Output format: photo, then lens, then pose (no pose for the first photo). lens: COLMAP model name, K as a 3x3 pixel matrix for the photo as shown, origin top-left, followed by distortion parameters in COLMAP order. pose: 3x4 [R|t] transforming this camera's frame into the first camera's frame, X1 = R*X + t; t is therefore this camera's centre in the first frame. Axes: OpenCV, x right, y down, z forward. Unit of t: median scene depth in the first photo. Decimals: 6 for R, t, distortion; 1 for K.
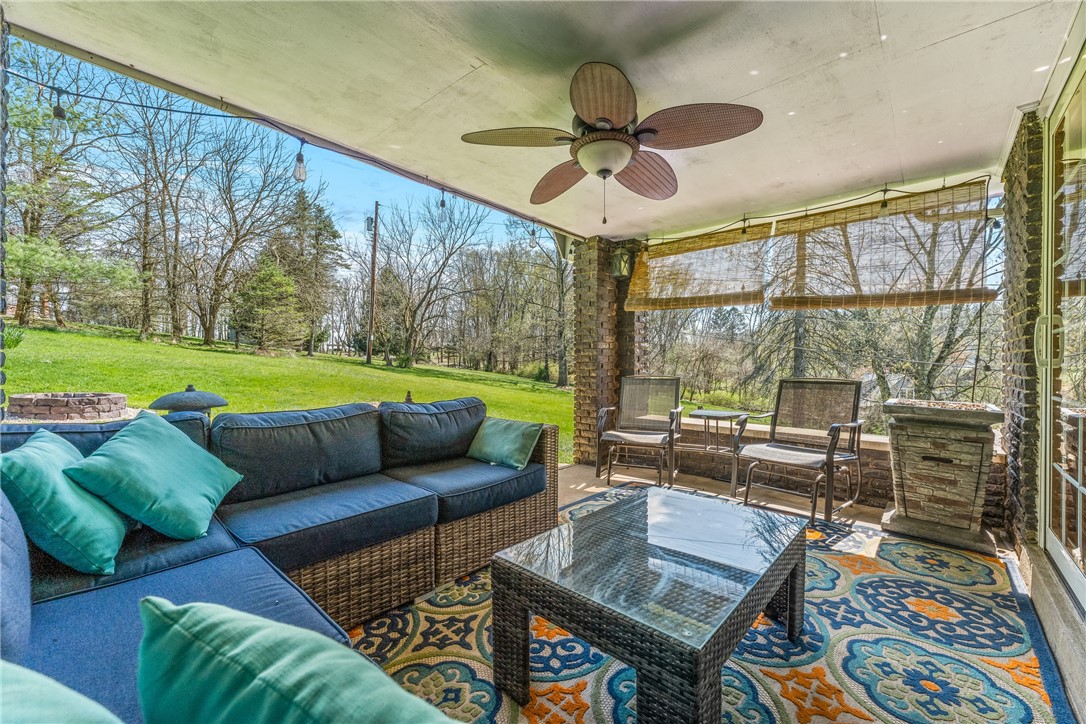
lens RADIAL K [[433.9, 0, 542.1], [0, 433.9, 362.1], [0, 0, 1]] dist [0.001545, -0.000306]
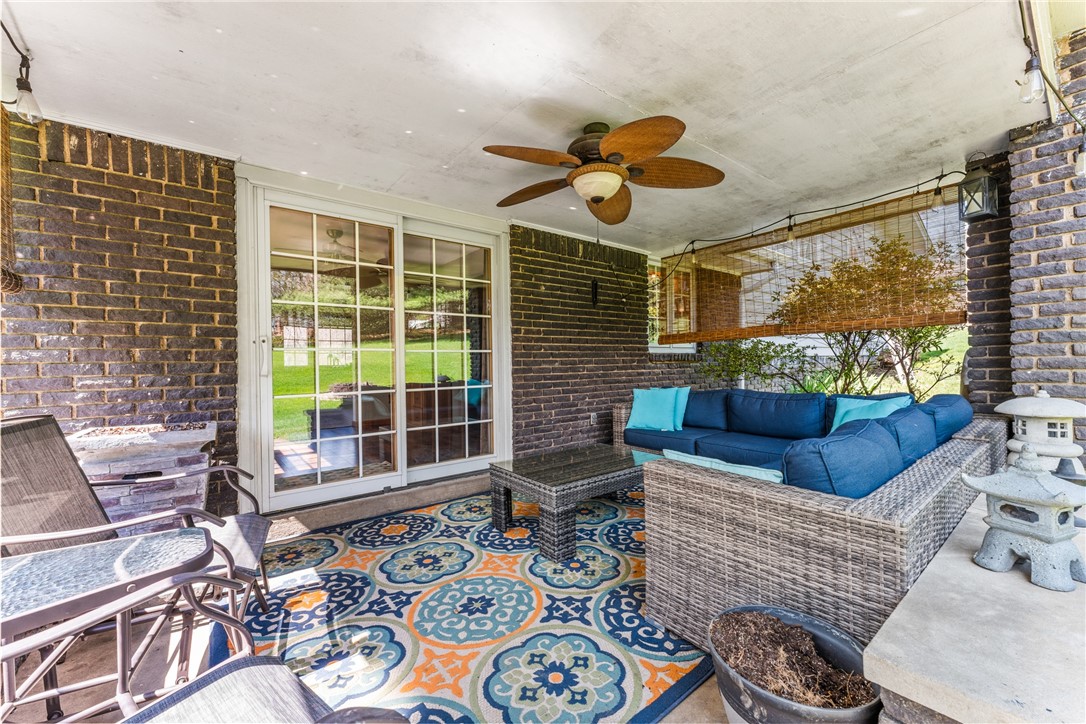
lens RADIAL K [[433.9, 0, 542.1], [0, 433.9, 362.1], [0, 0, 1]] dist [0.001545, -0.000306]
pose [[-0.983967, 0.009706, 0.178085, 0.099790], [0.010142, 0.999947, 0.001537, -0.025169], [-0.178061, 0.003318, -0.984014, 2.432288]]
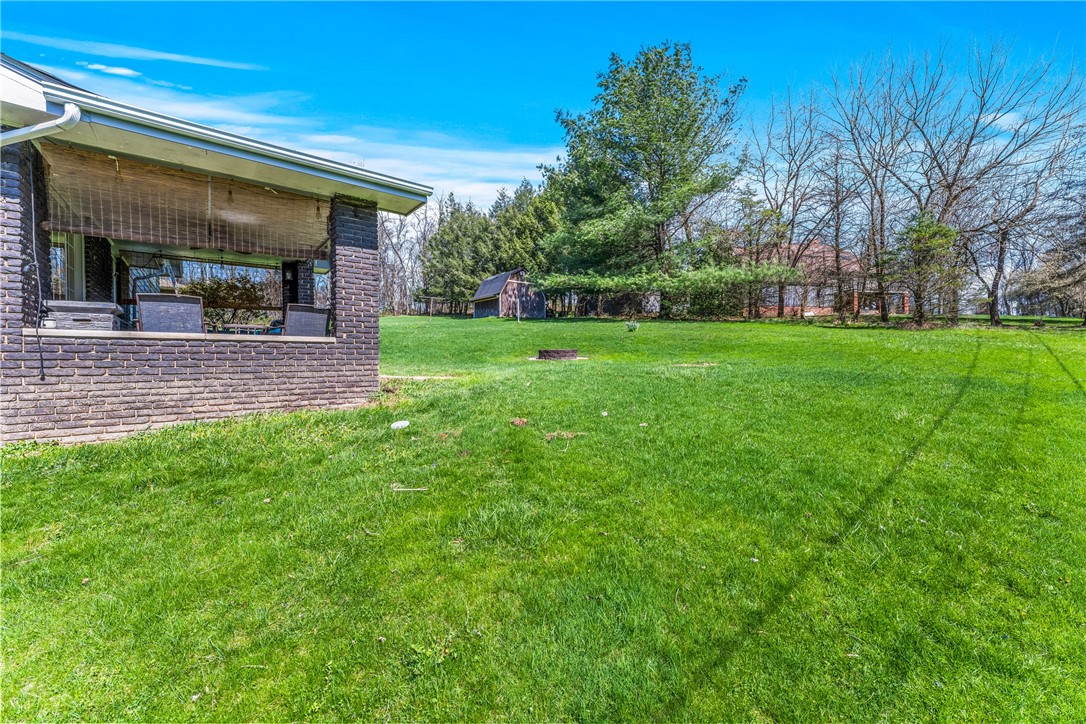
lens RADIAL K [[433.9, 0, 542.1], [0, 433.9, 362.1], [0, 0, 1]] dist [0.001545, -0.000306]
pose [[-0.189229, -0.003565, -0.981926, 3.187425], [0.002297, 0.999989, -0.004073, 0.460296], [0.981930, -0.003026, -0.189219, 4.481620]]
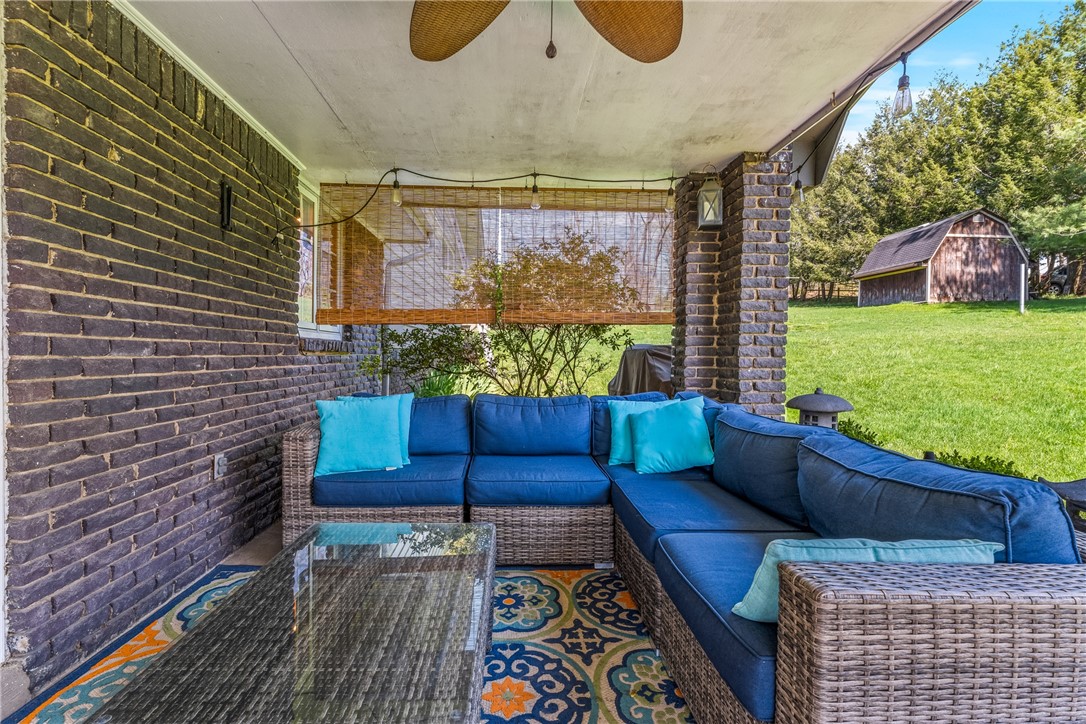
lens RADIAL K [[485.2, 0, 539.7], [0, 485.2, 361.2], [0, 0, 1]] dist [0.012583, -0.011374]
pose [[-0.703459, -0.004177, -0.710723, 0.577086], [-0.017302, 0.999787, 0.011249, -0.016691], [0.710525, 0.020210, -0.703382, 1.546245]]
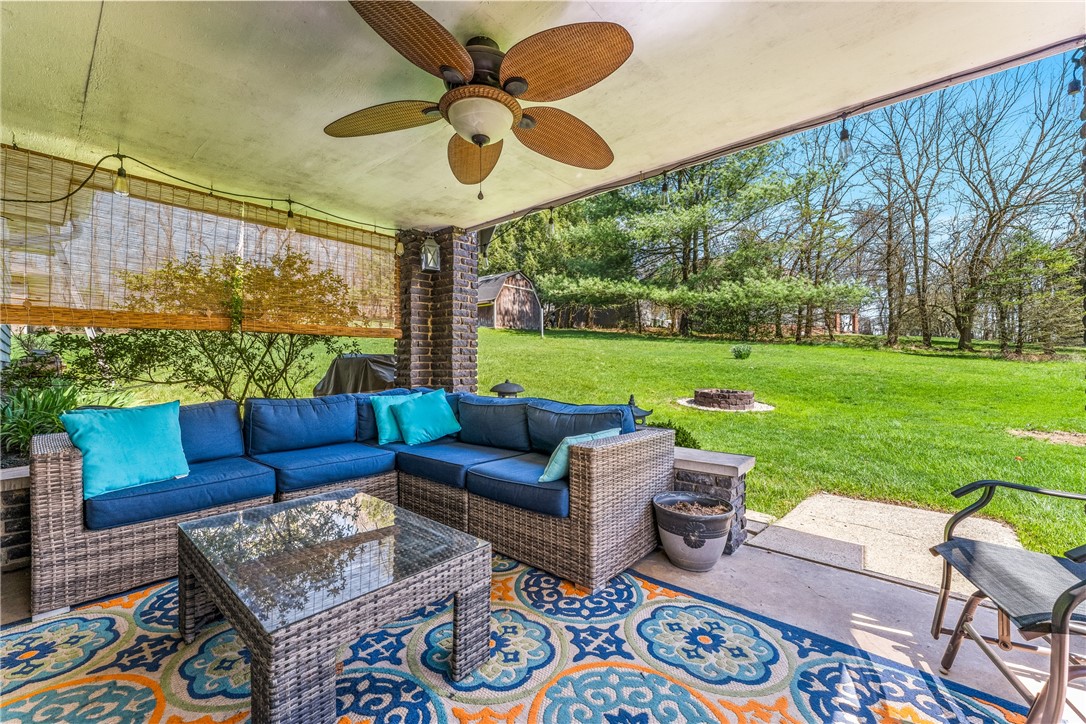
lens RADIAL K [[433.9, 0, 542.1], [0, 433.9, 362.1], [0, 0, 1]] dist [0.001545, -0.000306]
pose [[0.027208, -0.016395, -0.999495, 1.128988], [-0.000124, 0.999865, -0.016405, 0.011734], [0.999630, 0.000570, 0.027203, 1.257219]]
